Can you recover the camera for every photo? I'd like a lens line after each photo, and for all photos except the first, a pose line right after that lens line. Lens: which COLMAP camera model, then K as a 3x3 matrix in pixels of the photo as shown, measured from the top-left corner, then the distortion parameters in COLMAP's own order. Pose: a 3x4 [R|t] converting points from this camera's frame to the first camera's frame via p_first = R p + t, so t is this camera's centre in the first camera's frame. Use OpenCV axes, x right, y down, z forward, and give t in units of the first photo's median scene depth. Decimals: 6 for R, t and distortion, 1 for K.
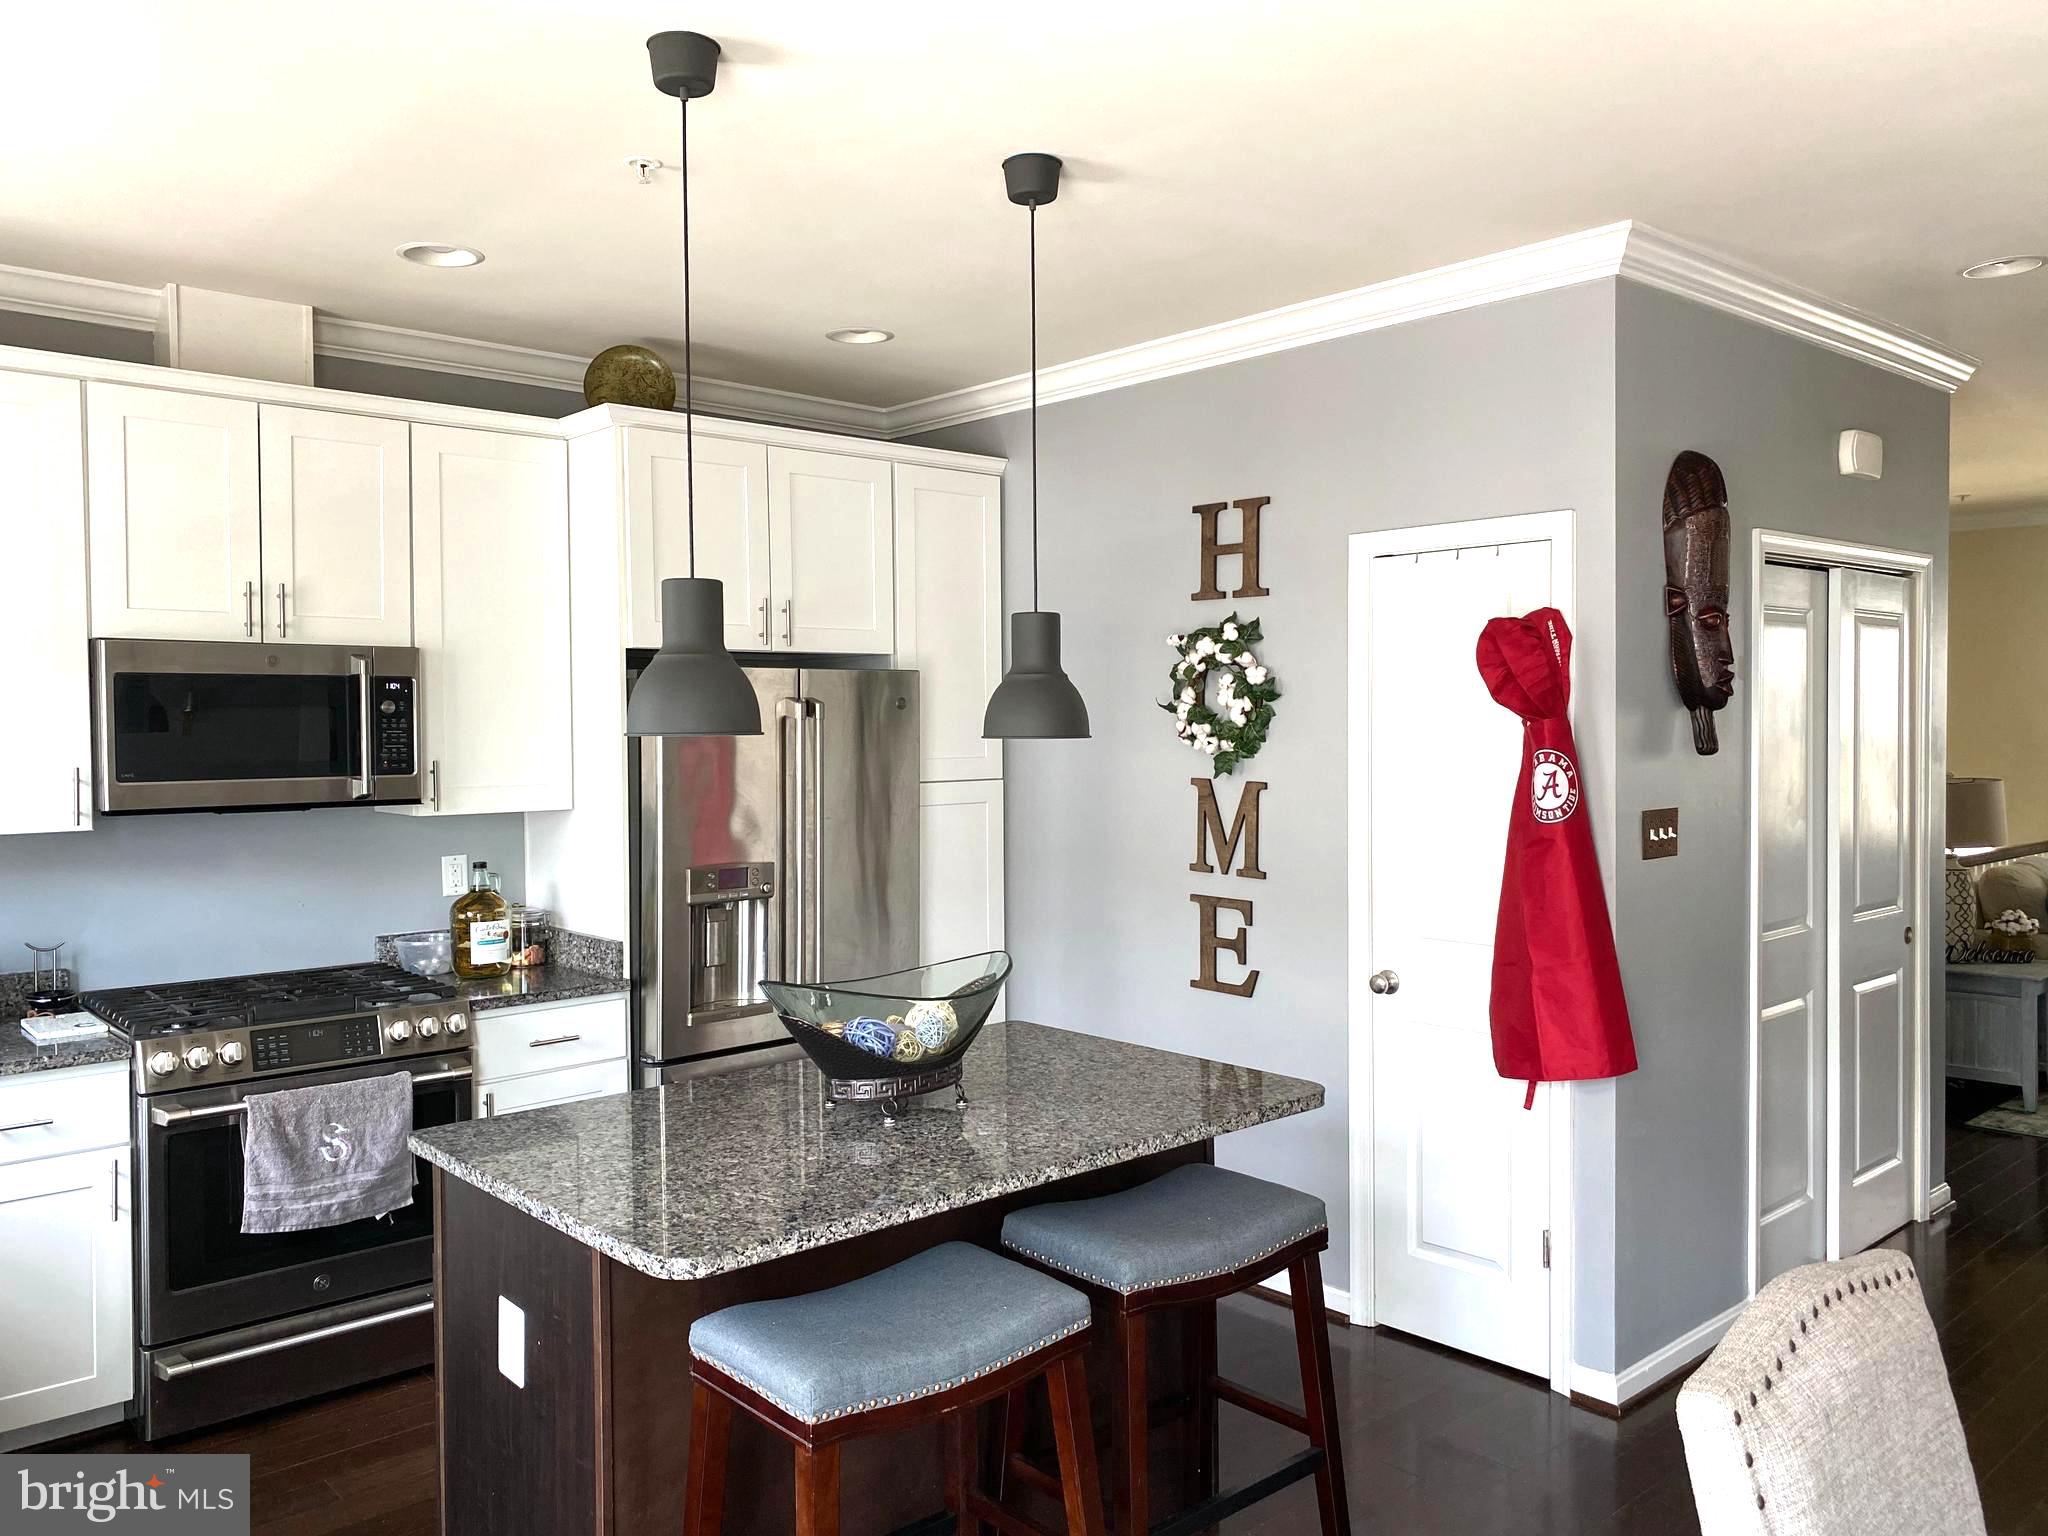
lens RADIAL K [[1538.8, 0, 1024.0], [0, 1538.8, 763.9], [0, 0, 1]] dist [0.008022, -0.014503]
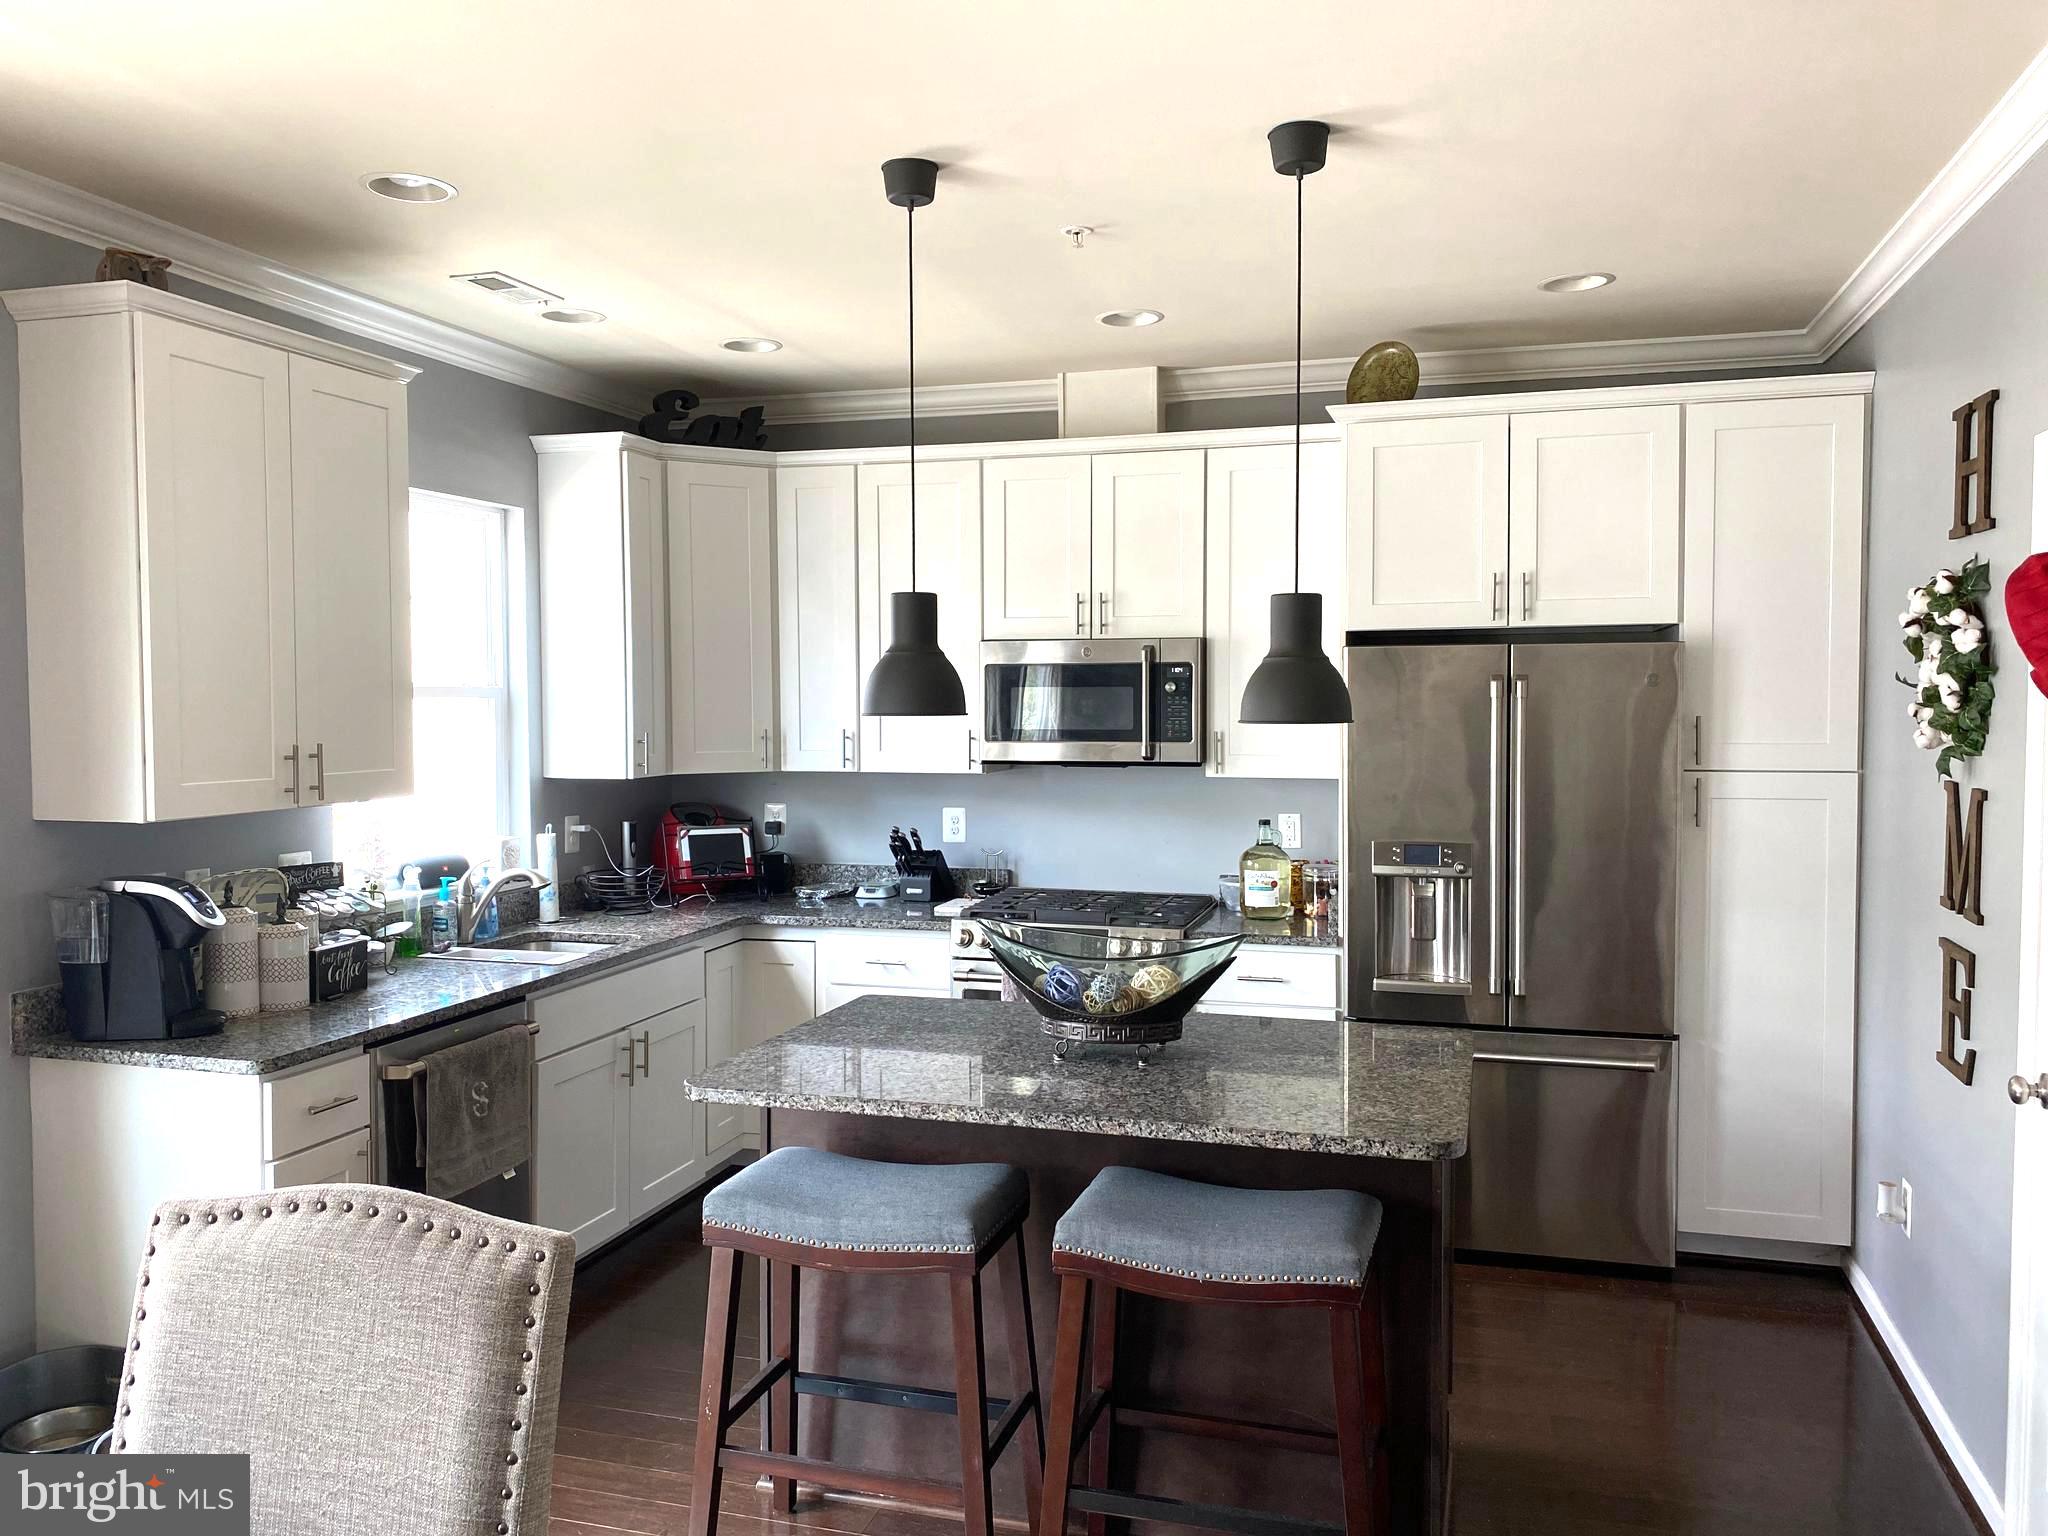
lens RADIAL K [[1538.8, 0, 1020.7], [0, 1538.8, 764.2], [0, 0, 1]] dist [0.008022, -0.014503]
pose [[0.507643, 0.042960, -0.860496, 0.557932], [-0.022803, 0.999076, 0.036425, -0.016446], [0.861266, 0.001131, 0.508153, 0.258122]]
